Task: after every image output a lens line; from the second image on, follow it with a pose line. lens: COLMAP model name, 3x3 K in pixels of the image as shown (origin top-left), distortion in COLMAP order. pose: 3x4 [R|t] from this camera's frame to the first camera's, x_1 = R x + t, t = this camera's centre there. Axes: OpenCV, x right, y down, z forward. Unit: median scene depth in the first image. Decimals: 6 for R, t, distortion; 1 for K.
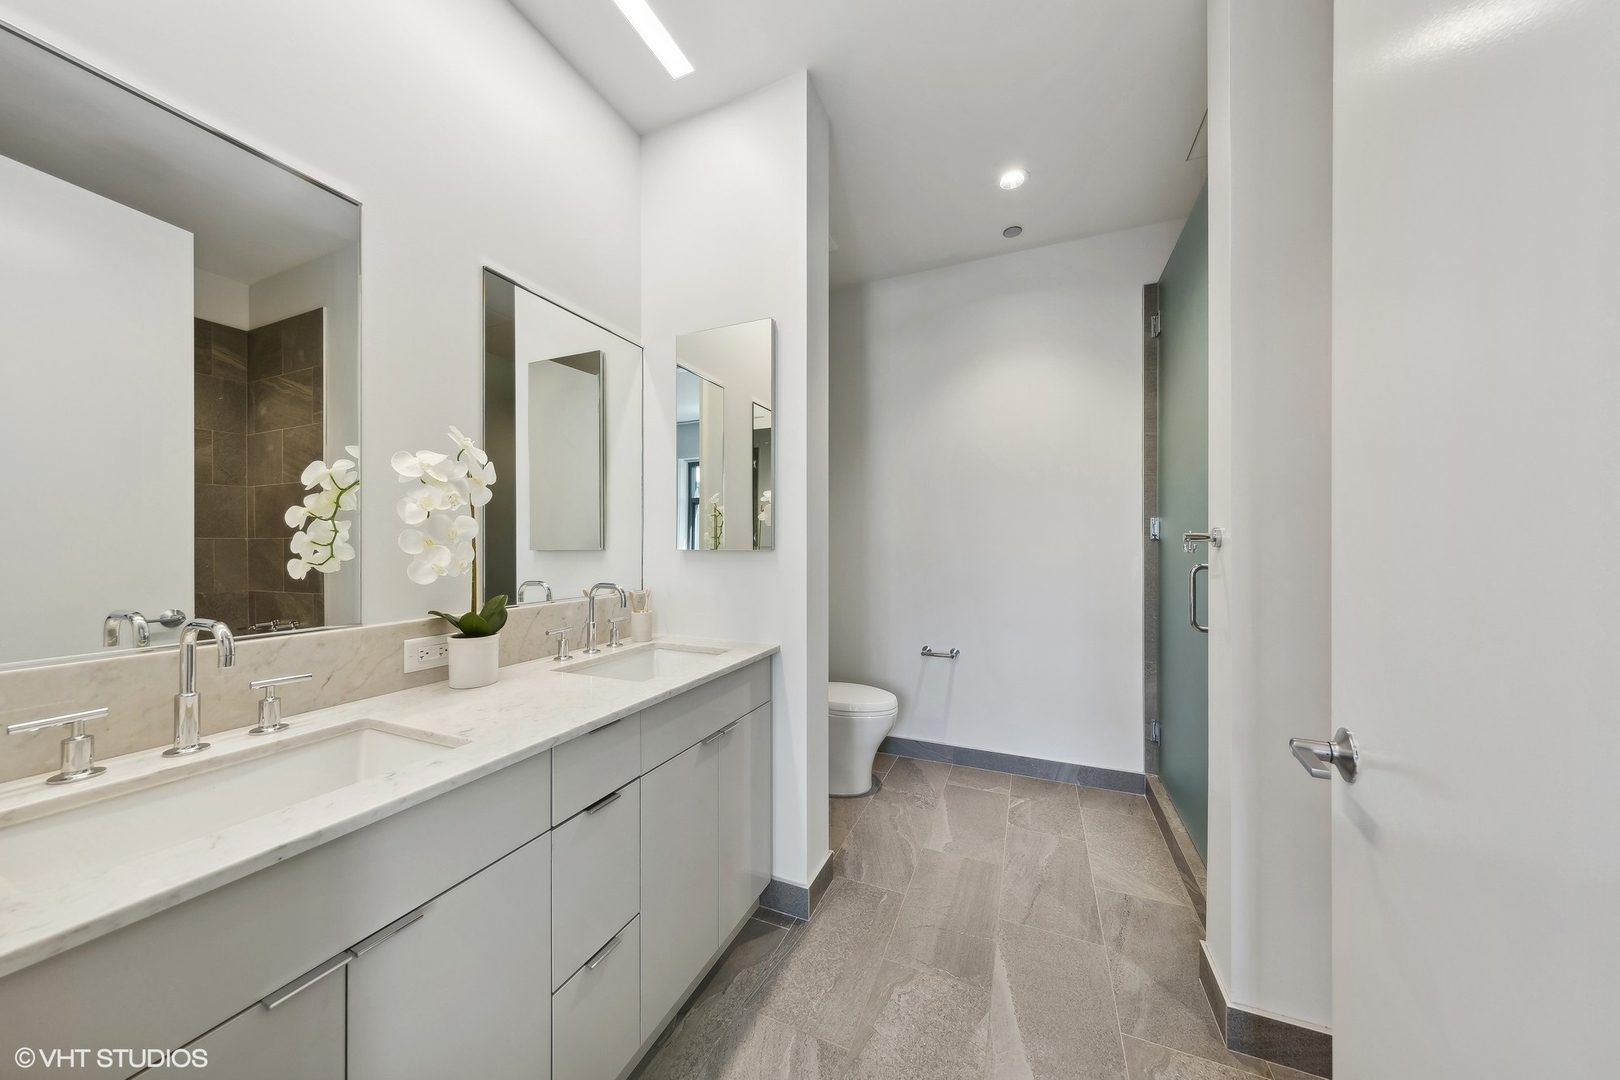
lens RADIAL K [[518.4, 0, 816.9], [0, 518.4, 538.7], [0, 0, 1]] dist [0.006451, -0.000014]
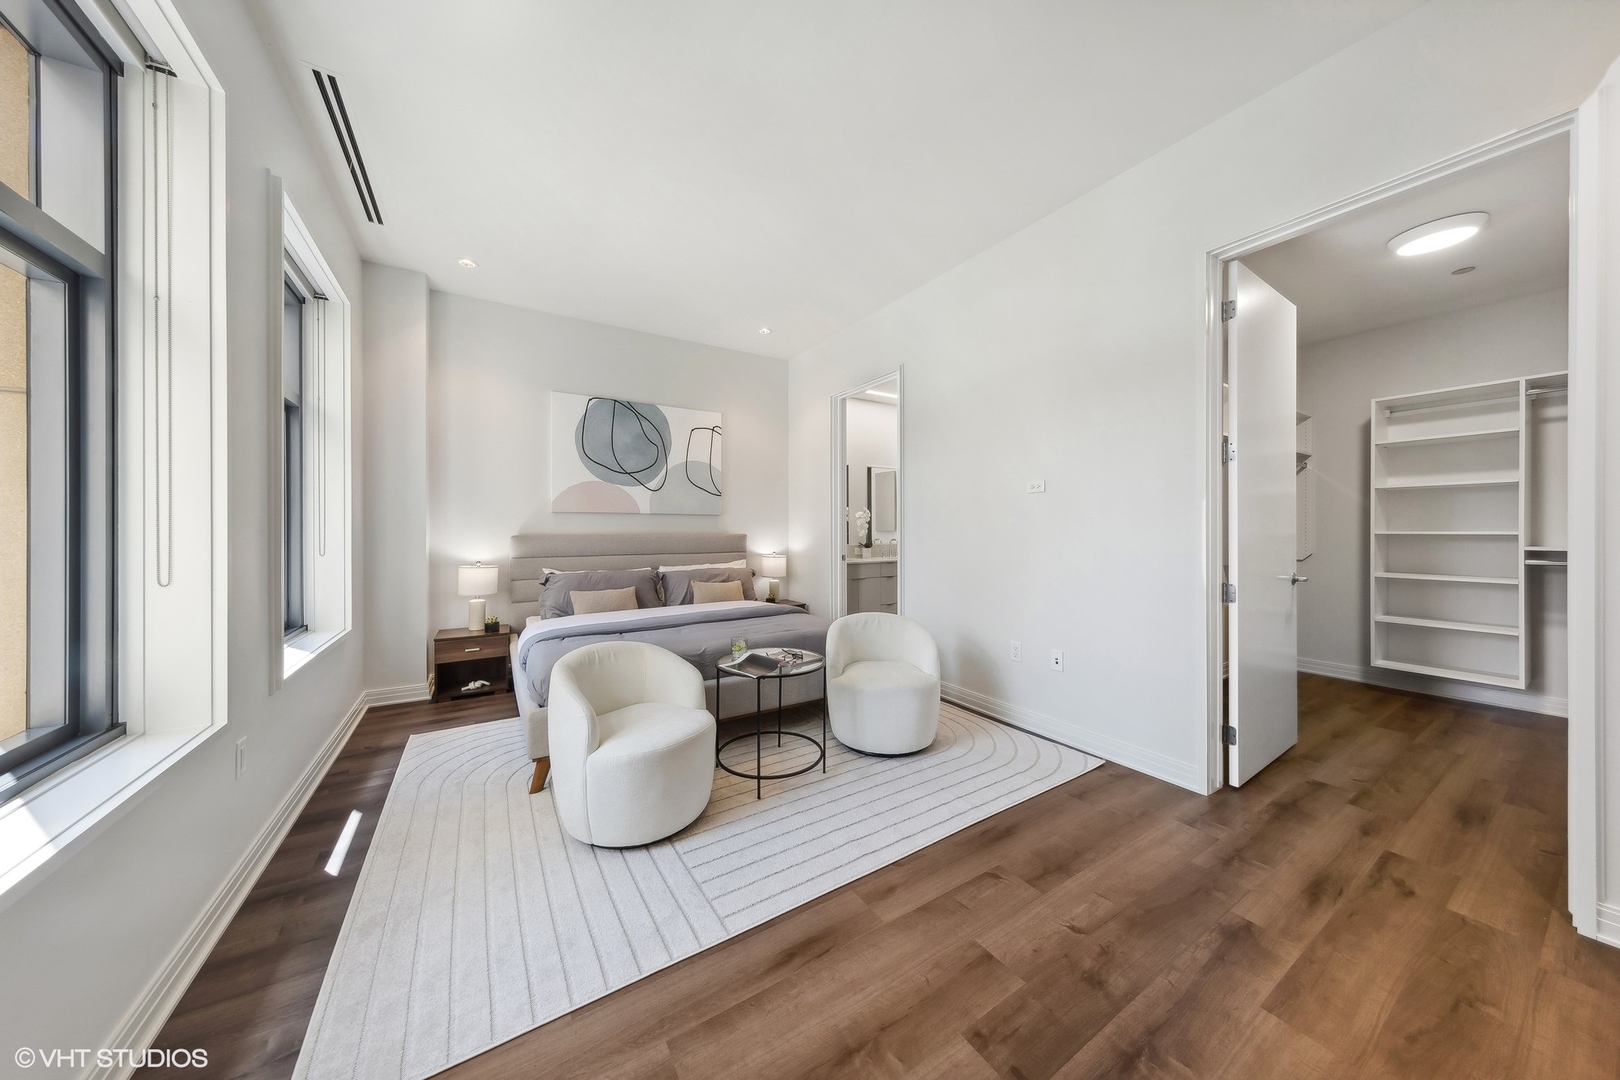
lens RADIAL K [[518.4, 0, 809.9], [0, 518.4, 534.4], [0, 0, 1]] dist [0.006451, -0.000014]
pose [[0.828461, -0.002542, -0.560041, 1.682333], [0.004541, 0.999987, 0.002178, 0.046249], [0.560029, -0.004348, 0.828462, -3.440160]]
